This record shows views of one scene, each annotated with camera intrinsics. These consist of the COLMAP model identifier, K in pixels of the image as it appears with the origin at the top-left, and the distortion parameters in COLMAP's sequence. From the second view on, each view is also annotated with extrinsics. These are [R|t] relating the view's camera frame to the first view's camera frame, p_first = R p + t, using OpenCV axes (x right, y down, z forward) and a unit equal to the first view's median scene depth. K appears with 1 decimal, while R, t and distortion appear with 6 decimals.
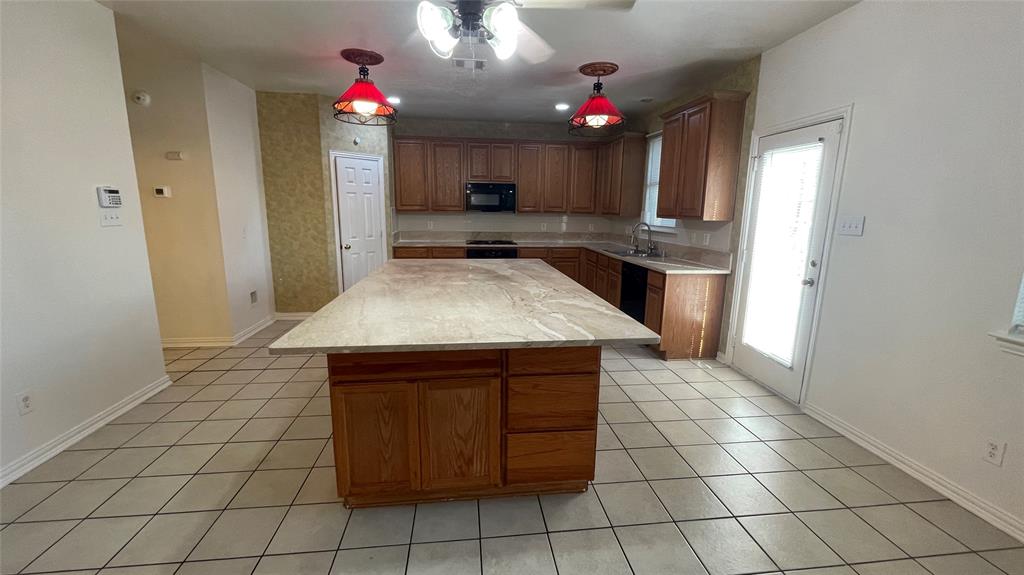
lens RADIAL K [[417.6, 0, 512.7], [0, 417.6, 288.7], [0, 0, 1]] dist [-0.002921, -0.000364]
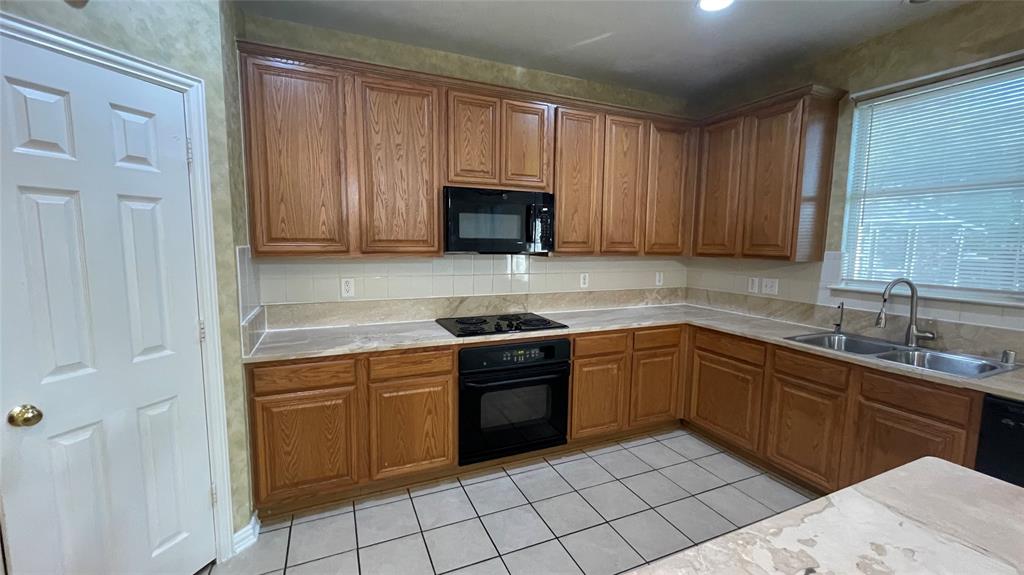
lens RADIAL K [[417.6, 0, 513.1], [0, 417.6, 286.0], [0, 0, 1]] dist [-0.002921, -0.000364]
pose [[0.955084, -0.034290, 0.294345, -0.172145], [0.058173, 0.995651, -0.072766, -0.120830], [-0.290570, 0.086621, 0.952925, 0.594173]]
